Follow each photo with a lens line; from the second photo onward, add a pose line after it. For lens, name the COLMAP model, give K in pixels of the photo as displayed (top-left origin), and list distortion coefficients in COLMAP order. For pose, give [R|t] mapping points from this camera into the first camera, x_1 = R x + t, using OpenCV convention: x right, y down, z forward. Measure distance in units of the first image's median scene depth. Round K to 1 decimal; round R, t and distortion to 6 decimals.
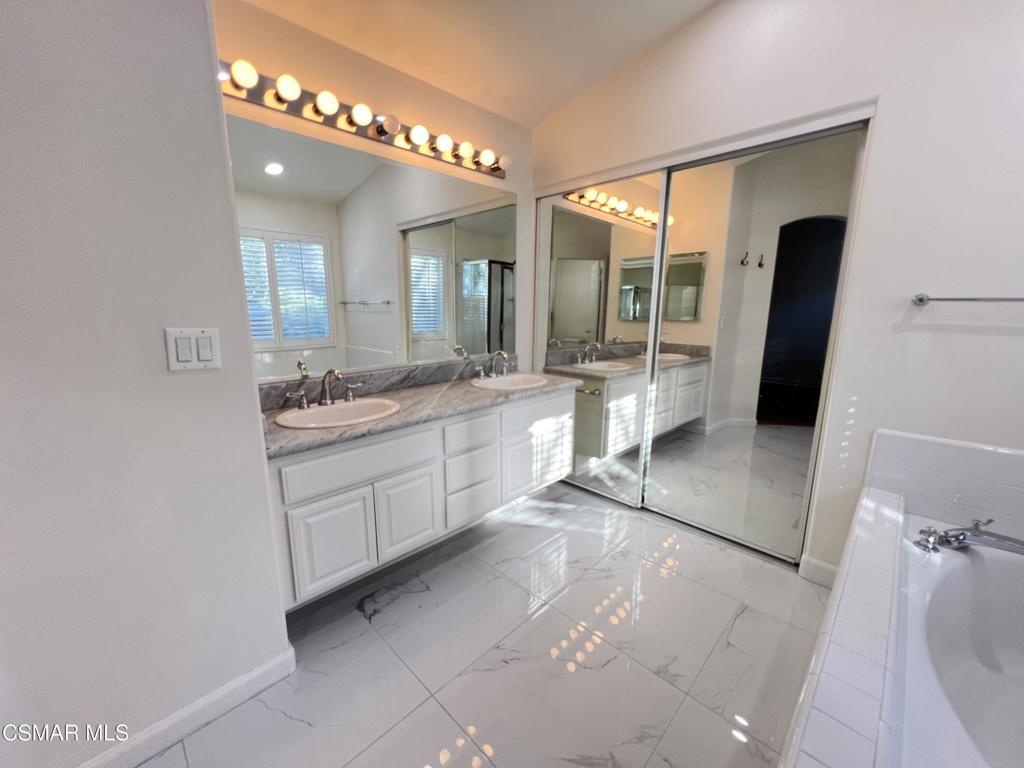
lens RADIAL K [[410.7, 0, 512.0], [0, 410.7, 384.0], [0, 0, 1]] dist [-0.004954, 0.000163]
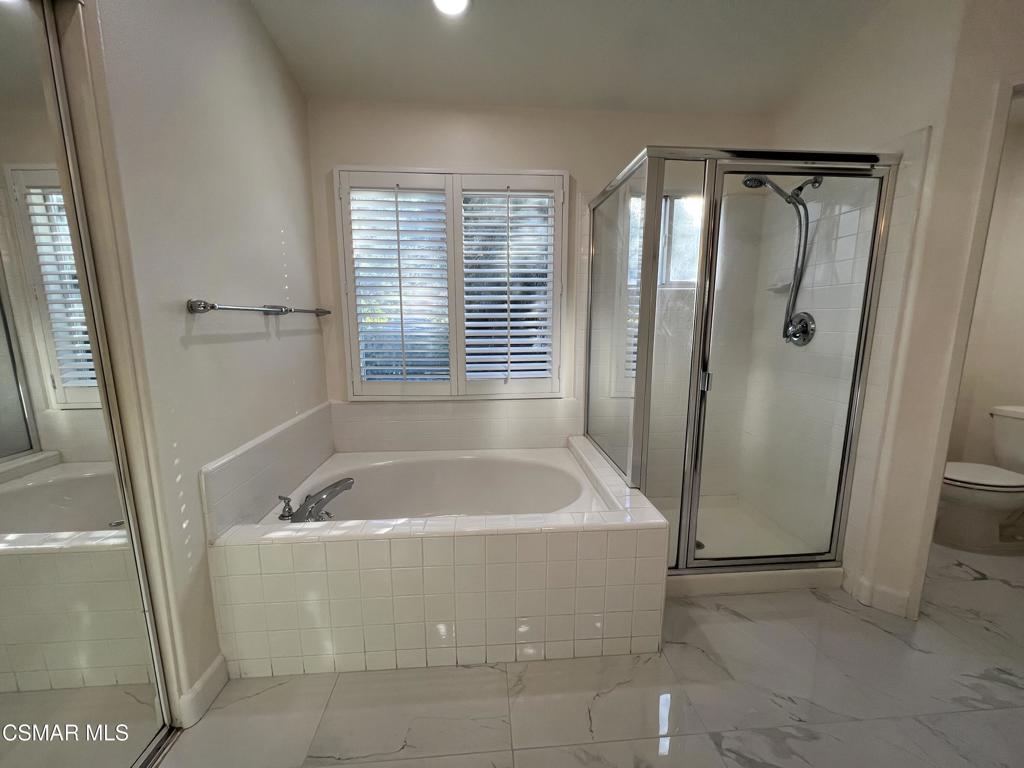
lens RADIAL K [[410.7, 0, 512.0], [0, 410.7, 384.0], [0, 0, 1]] dist [-0.004954, 0.000163]
pose [[-0.743338, -0.106842, 0.660328, -0.056646], [0.129887, 0.945319, 0.299169, -0.214293], [-0.656184, 0.308151, -0.688814, 1.158927]]
